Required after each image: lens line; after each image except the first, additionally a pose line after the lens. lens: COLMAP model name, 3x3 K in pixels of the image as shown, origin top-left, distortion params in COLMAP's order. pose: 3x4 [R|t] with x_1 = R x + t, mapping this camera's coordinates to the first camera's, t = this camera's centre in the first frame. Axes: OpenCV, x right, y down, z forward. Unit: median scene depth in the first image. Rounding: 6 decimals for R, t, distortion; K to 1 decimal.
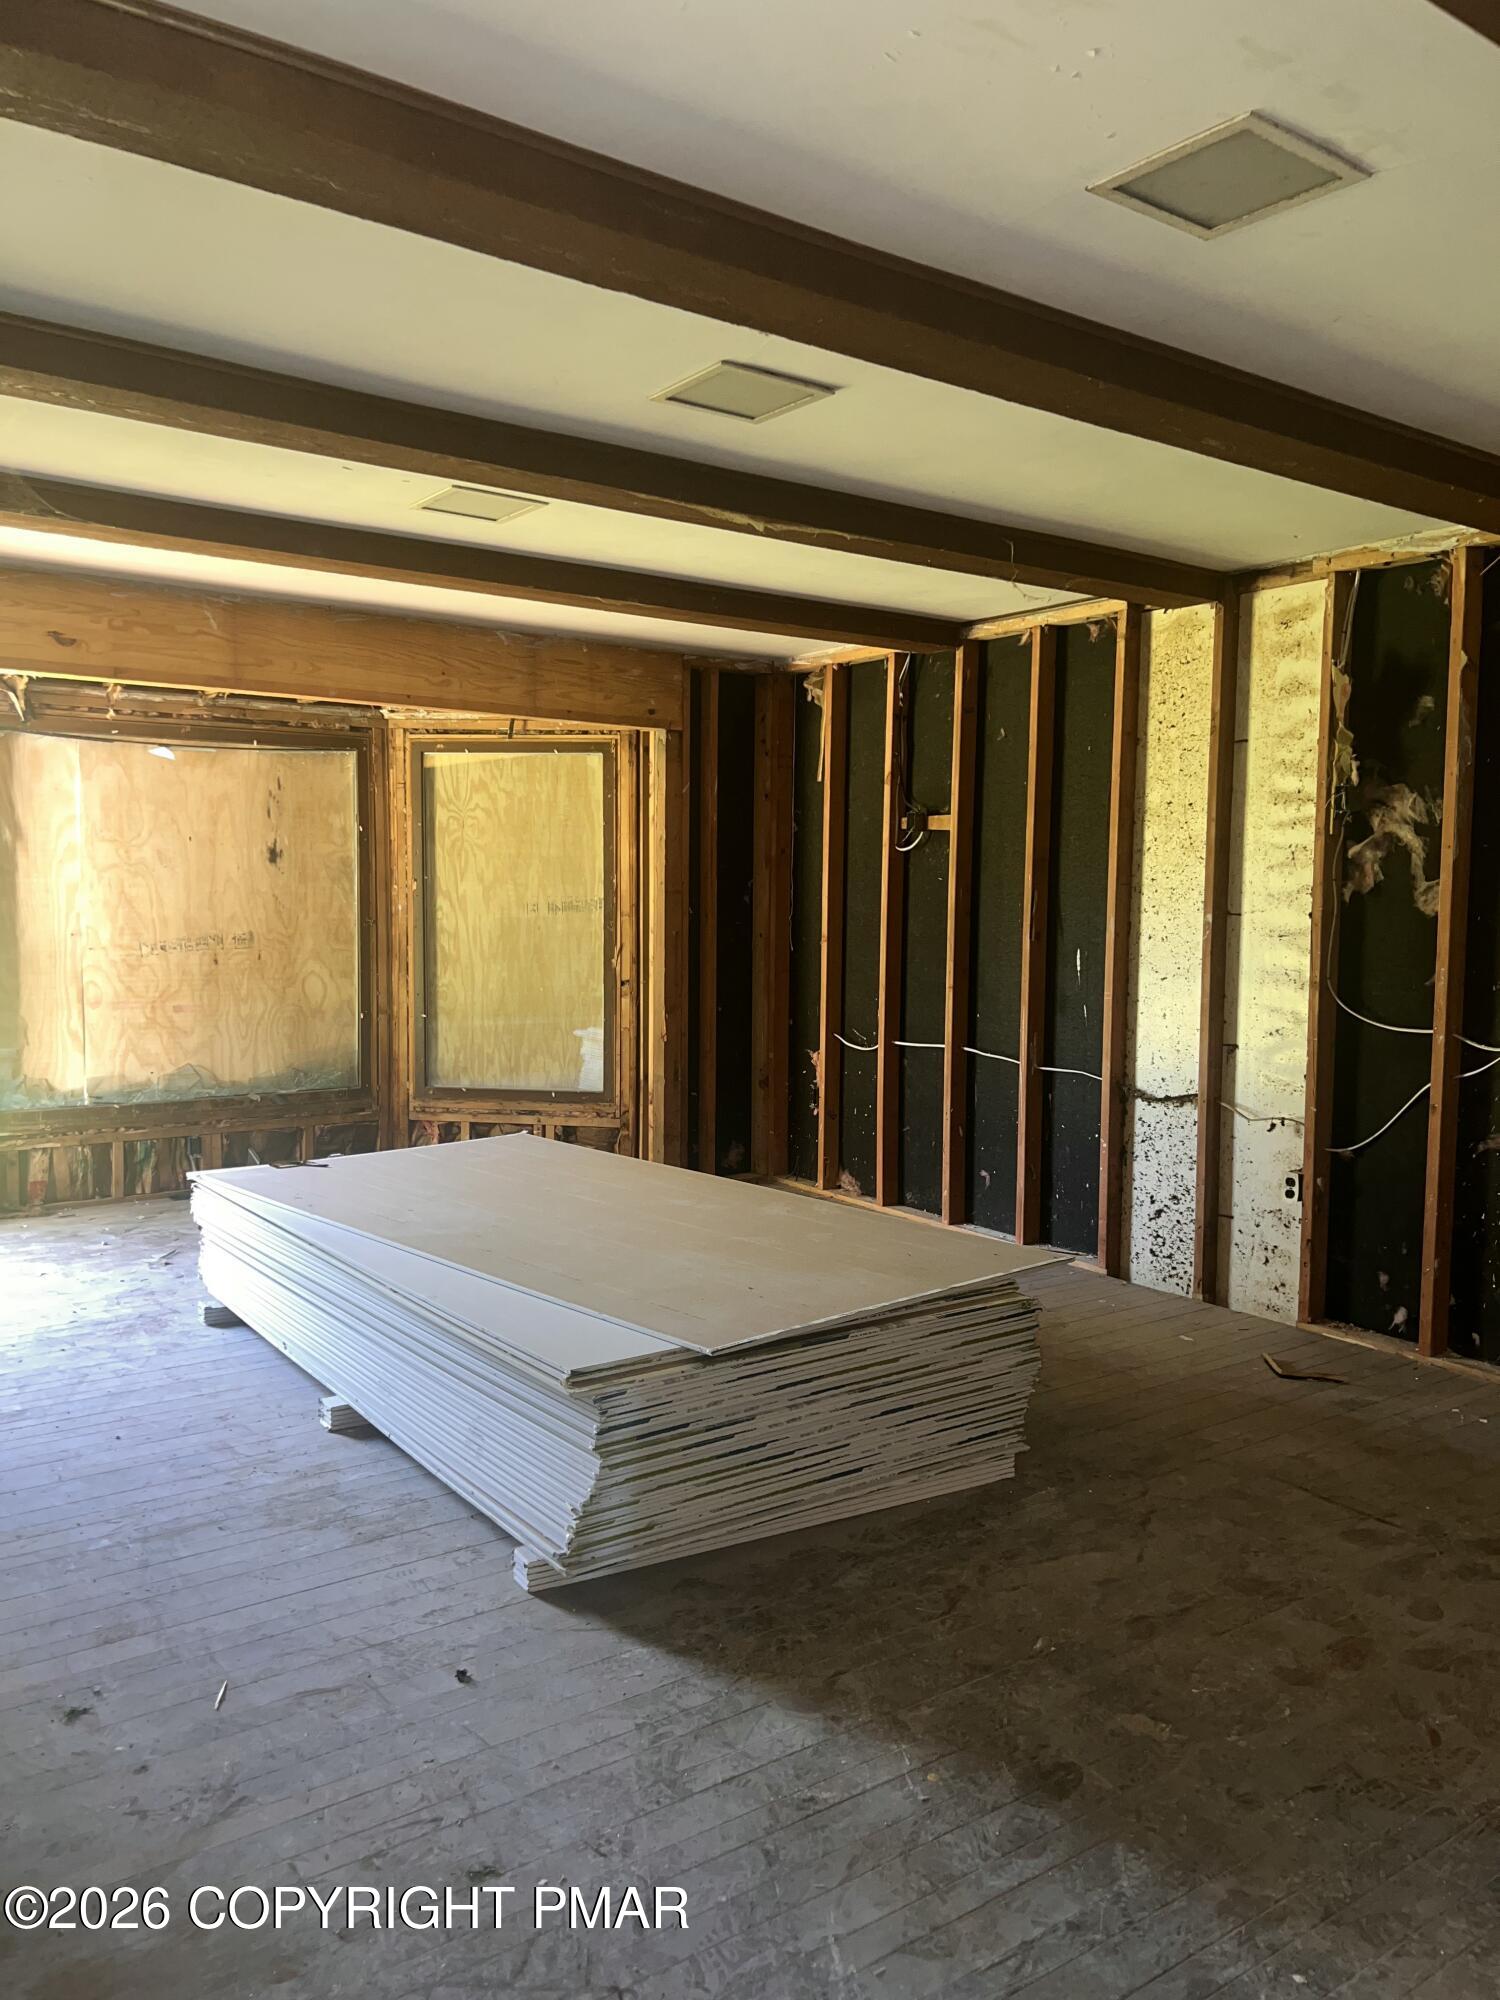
lens RADIAL K [[1526.3, 0, 743.3], [0, 1526.3, 995.1], [0, 0, 1]] dist [0.057281, -0.070804]
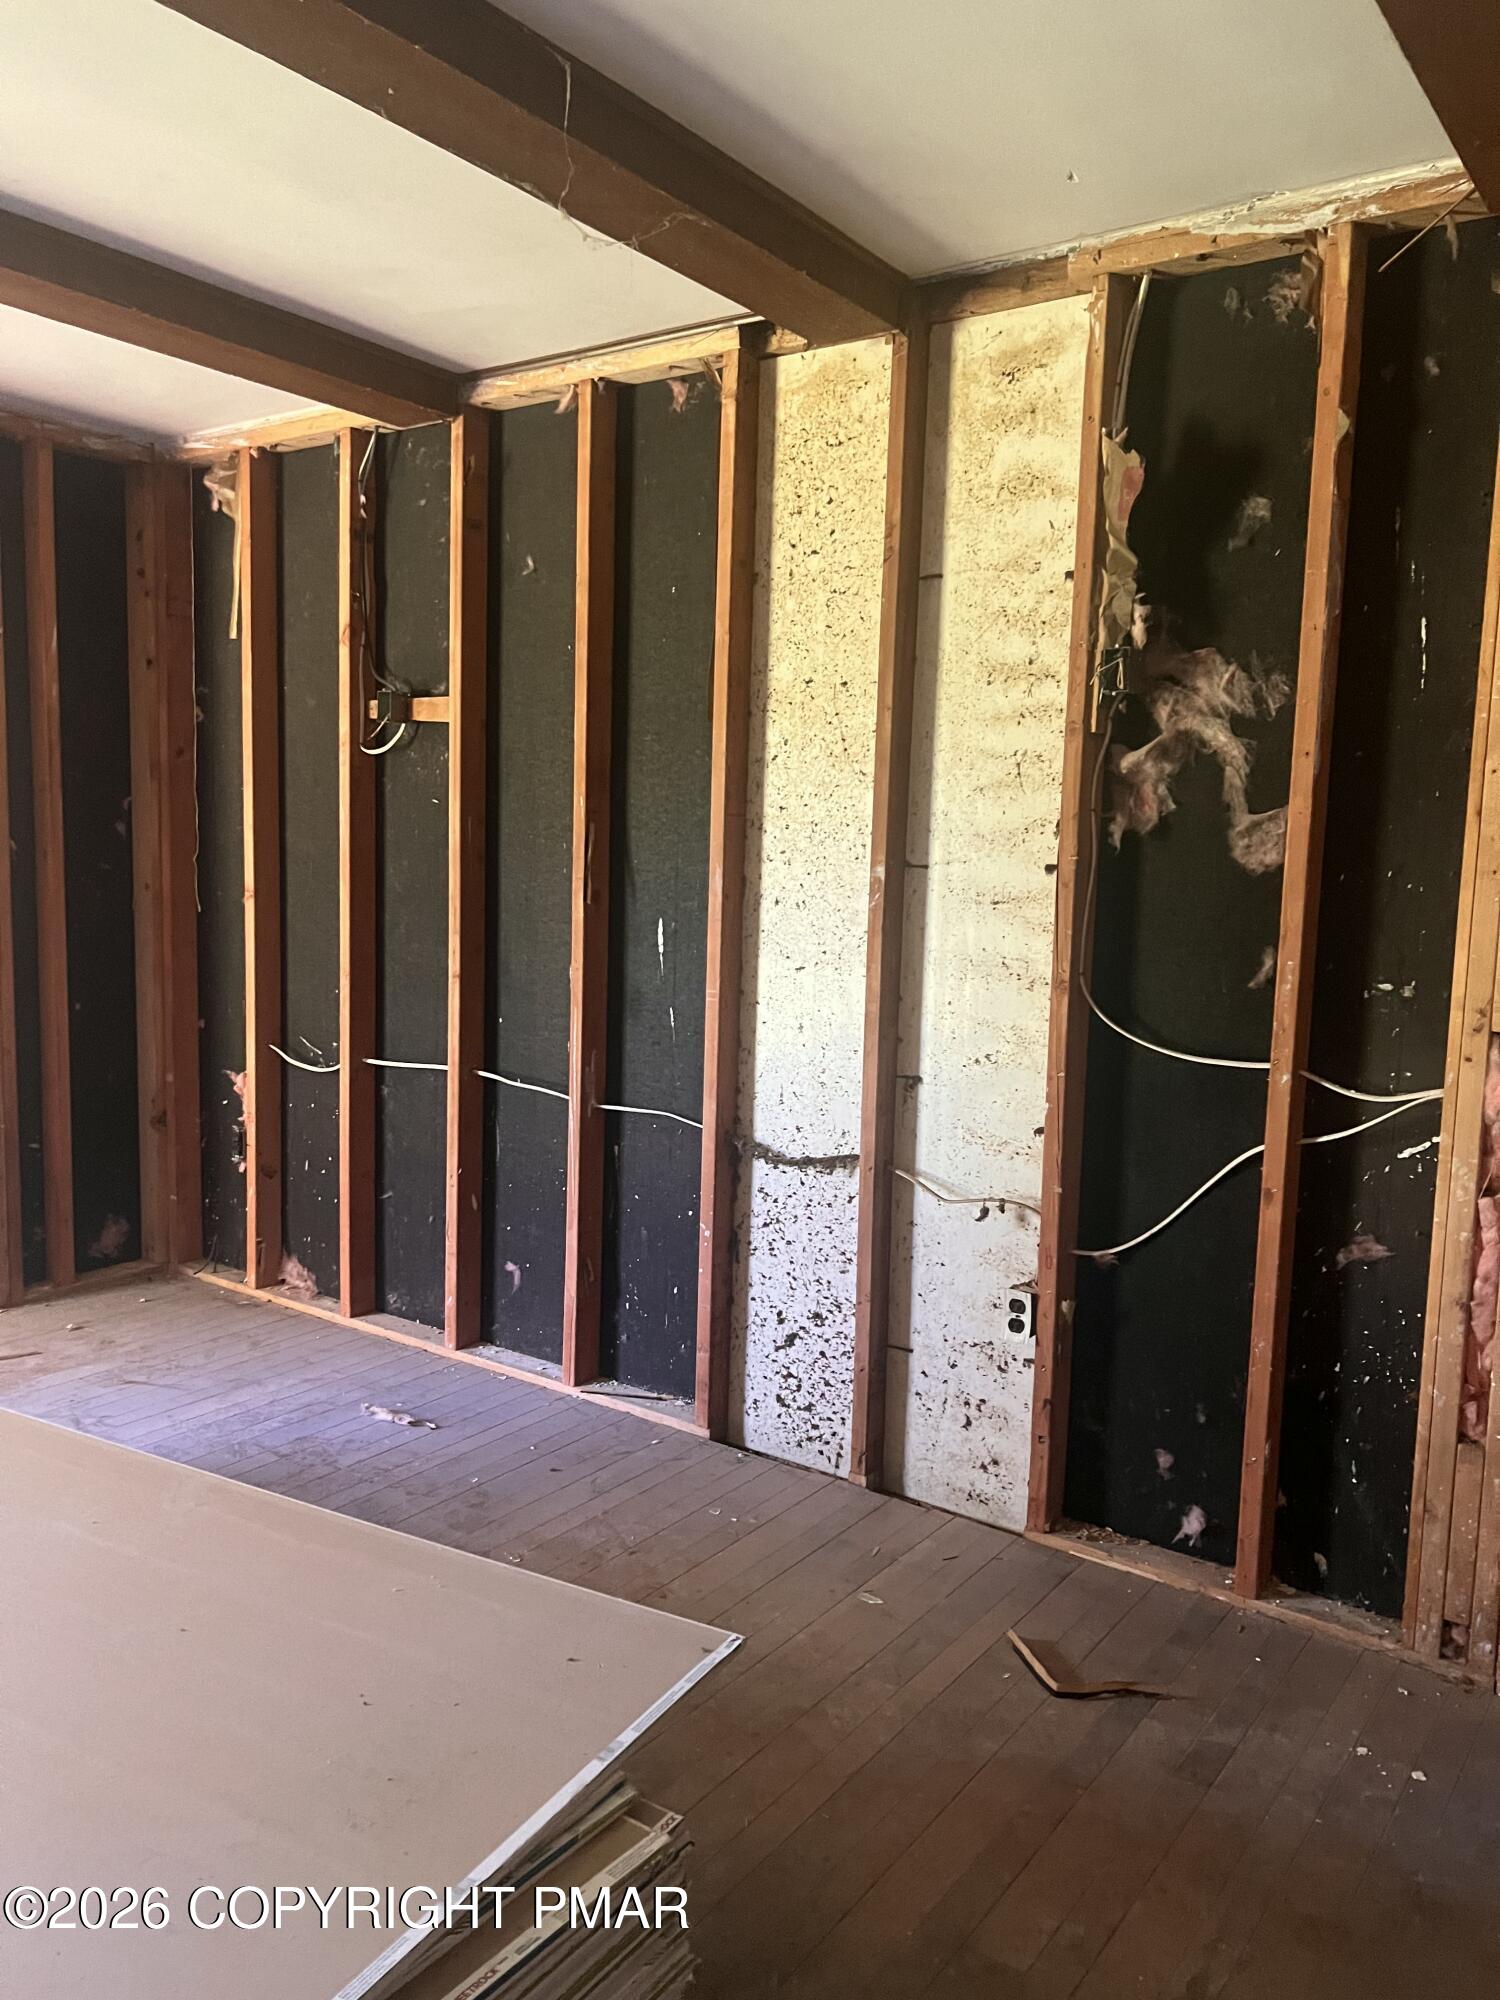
lens RADIAL K [[1526.3, 0, 720.4], [0, 1526.3, 1017.7], [0, 0, 1]] dist [0.057281, -0.070804]
pose [[0.951827, -0.022020, 0.305844, 0.054892], [0.005620, 0.998503, 0.054400, -0.024777], [-0.306584, -0.050061, 0.950526, 0.426043]]
